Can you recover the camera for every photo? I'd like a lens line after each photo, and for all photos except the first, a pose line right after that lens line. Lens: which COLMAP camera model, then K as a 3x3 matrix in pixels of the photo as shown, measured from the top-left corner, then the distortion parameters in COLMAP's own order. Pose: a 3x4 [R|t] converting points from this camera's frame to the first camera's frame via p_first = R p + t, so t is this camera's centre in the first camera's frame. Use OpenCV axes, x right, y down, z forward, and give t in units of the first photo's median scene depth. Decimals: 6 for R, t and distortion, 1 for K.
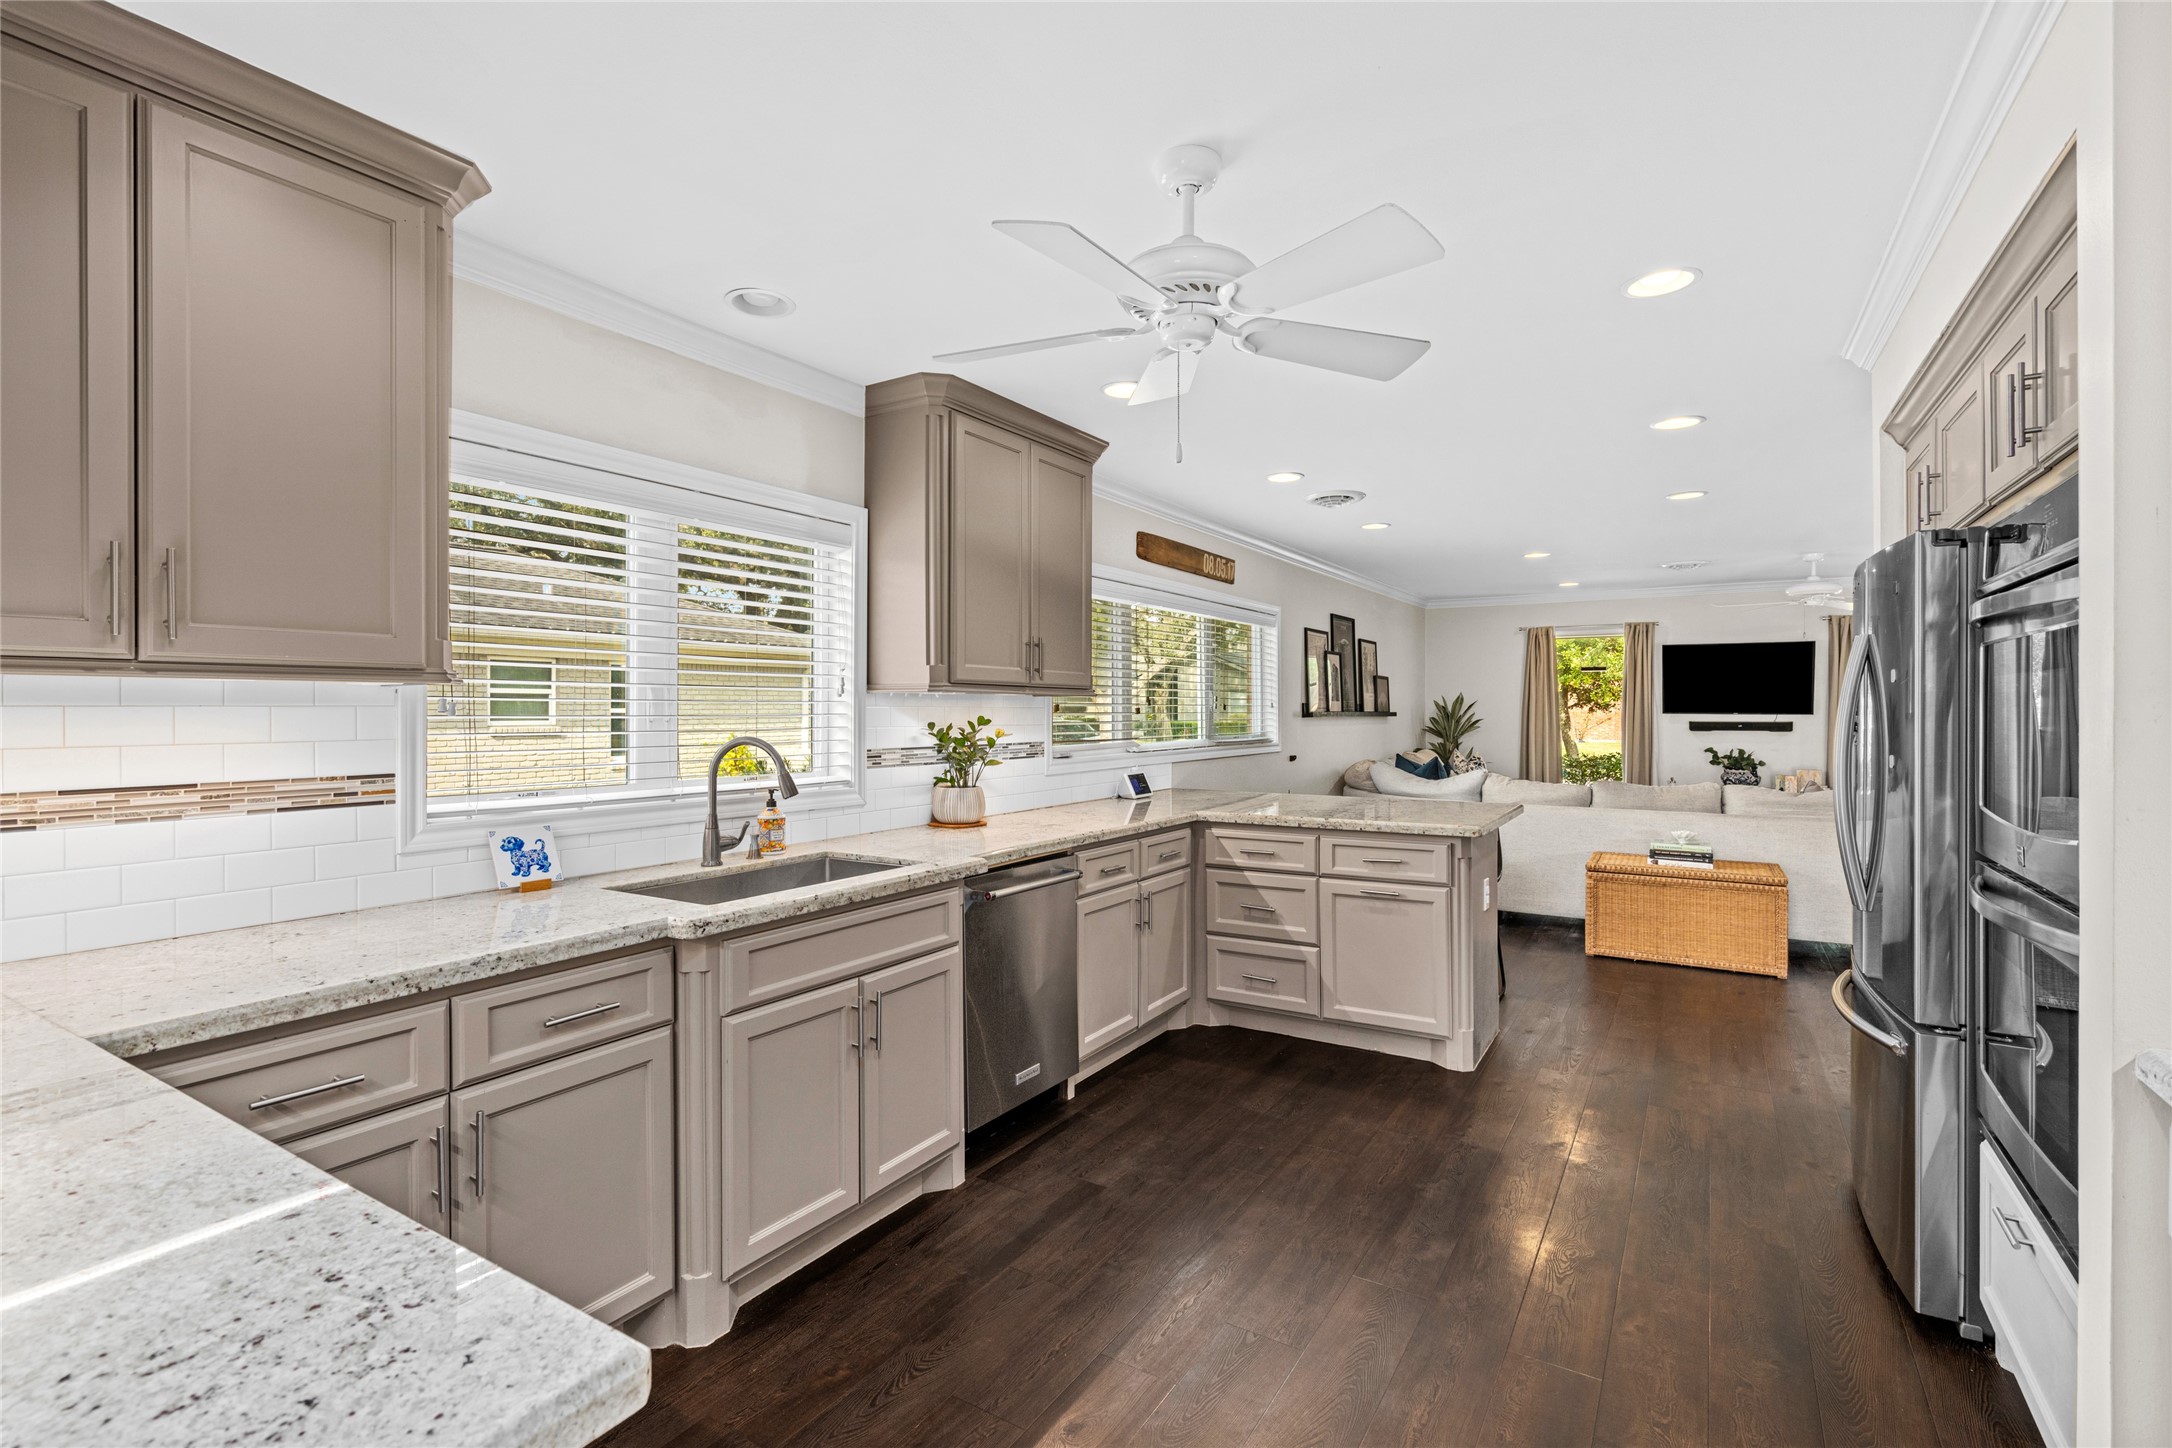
lens RADIAL K [[992.9, 0, 1082.1], [0, 992.9, 714.2], [0, 0, 1]] dist [-0.004795, 0.000366]
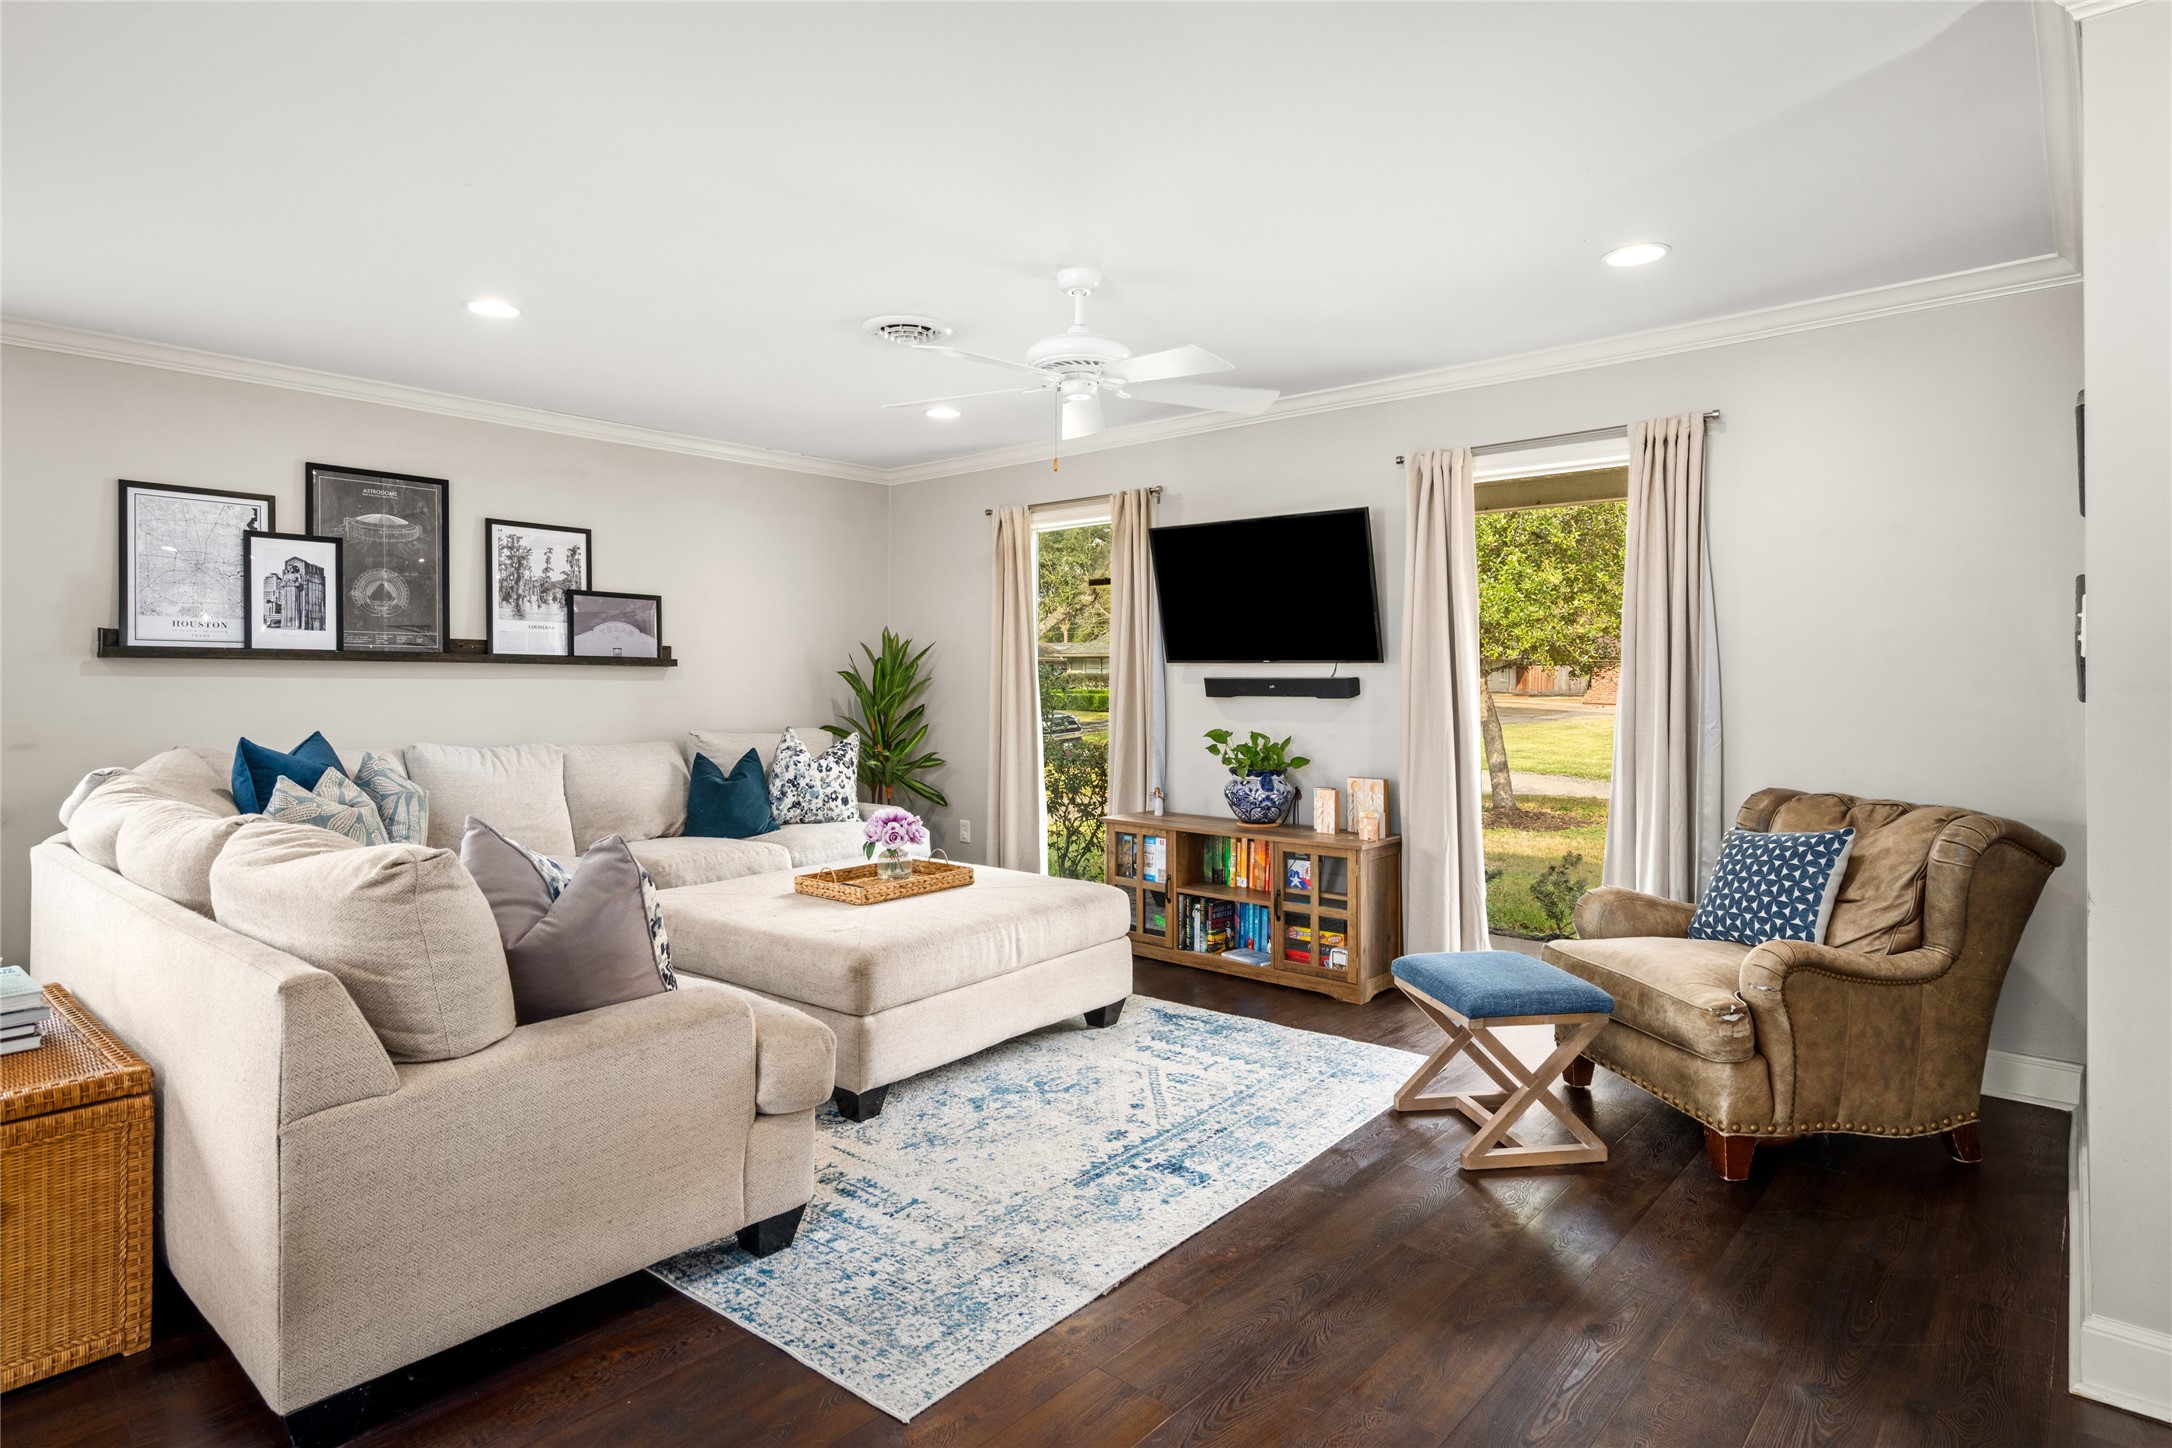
lens RADIAL K [[1147.5, 0, 1083.6], [0, 1147.5, 683.6], [0, 0, 1]] dist [-0.001418, -0.000190]
pose [[0.987405, 0.007500, -0.158036, 1.726362], [-0.007568, 0.999971, 0.000170, 0.029519], [0.158033, 0.001028, 0.987433, 1.064782]]
